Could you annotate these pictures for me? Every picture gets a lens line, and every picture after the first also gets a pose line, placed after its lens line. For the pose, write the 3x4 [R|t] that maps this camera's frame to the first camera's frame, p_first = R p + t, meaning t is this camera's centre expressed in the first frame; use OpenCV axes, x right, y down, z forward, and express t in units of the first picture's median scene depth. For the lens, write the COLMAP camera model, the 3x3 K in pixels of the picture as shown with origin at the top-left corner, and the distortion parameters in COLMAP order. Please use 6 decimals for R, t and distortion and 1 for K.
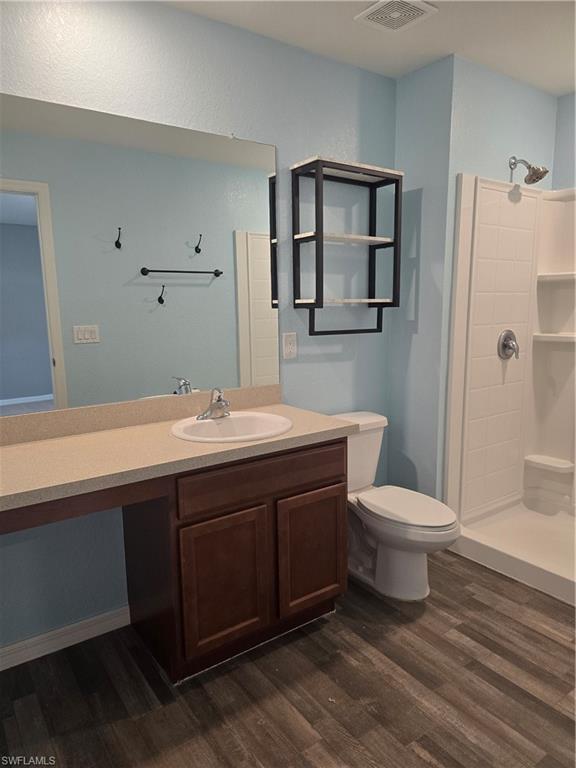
lens RADIAL K [[513.0, 0, 286.6], [0, 513.0, 388.2], [0, 0, 1]] dist [0.053499, -0.053769]
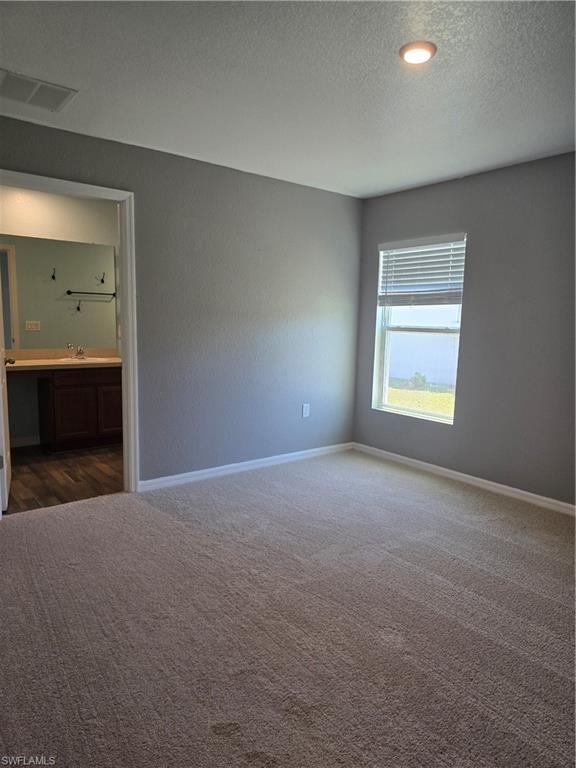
lens RADIAL K [[513.0, 0, 294.2], [0, 513.0, 384.9], [0, 0, 1]] dist [0.053499, -0.053769]
pose [[0.997490, 0.031161, 0.063580, 0.409346], [-0.029000, 0.998979, -0.034632, 0.136005], [-0.064595, 0.032702, 0.997376, -0.847632]]
